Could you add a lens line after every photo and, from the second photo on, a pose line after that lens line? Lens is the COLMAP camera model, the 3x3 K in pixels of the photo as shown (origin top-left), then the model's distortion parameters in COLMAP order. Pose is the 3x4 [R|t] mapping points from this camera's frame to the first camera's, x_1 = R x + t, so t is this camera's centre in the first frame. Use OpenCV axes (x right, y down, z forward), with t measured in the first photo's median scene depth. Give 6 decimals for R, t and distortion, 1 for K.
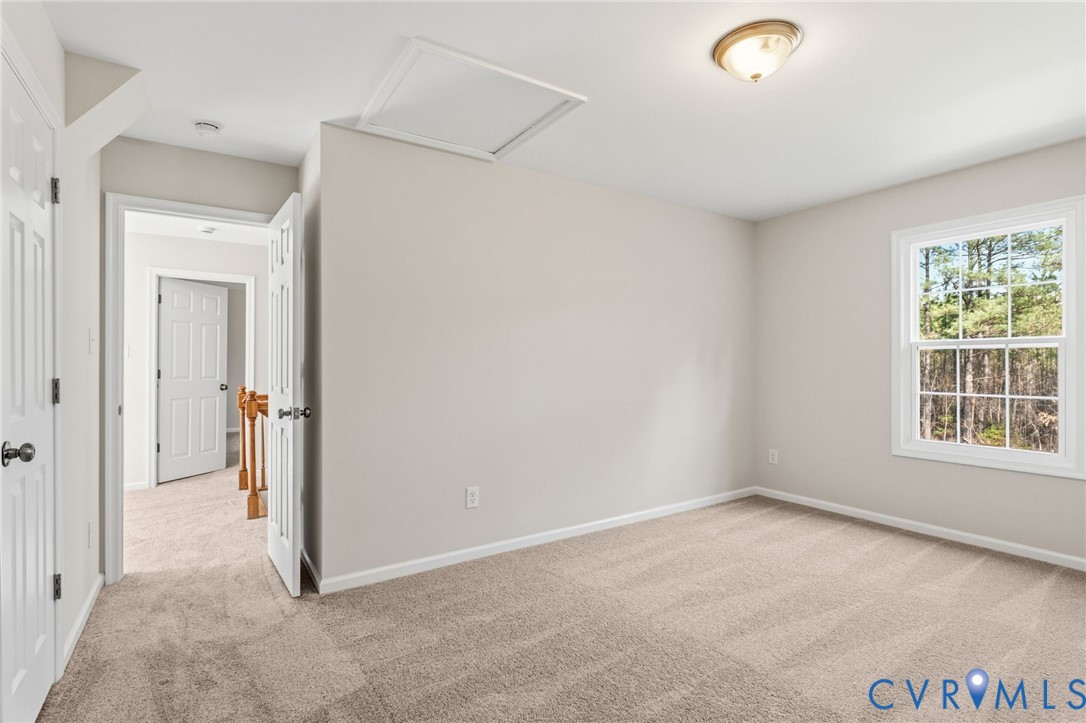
lens RADIAL K [[541.4, 0, 546.8], [0, 541.4, 369.8], [0, 0, 1]] dist [0.035187, 0.000186]
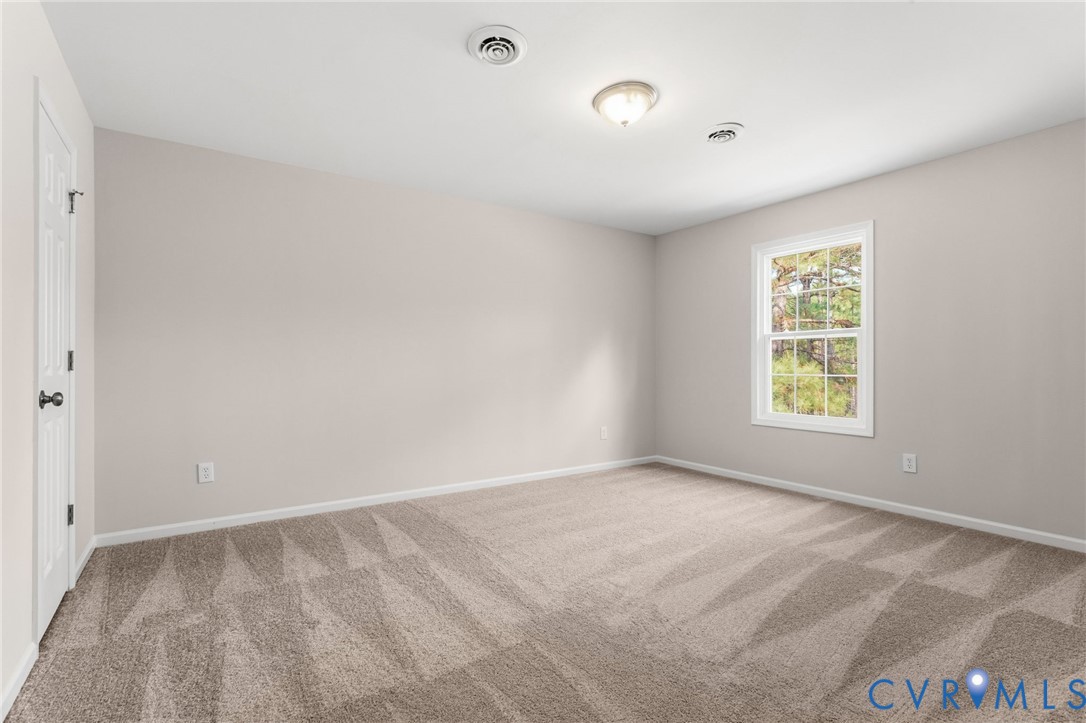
lens RADIAL K [[515.1, 0, 542.3], [0, 515.1, 367.1], [0, 0, 1]] dist [0.000654, -0.000084]
pose [[0.999237, -0.011112, 0.037433, 0.132016], [0.010653, 0.999866, 0.012446, 0.006405], [-0.037566, -0.012038, 0.999222, -0.162338]]
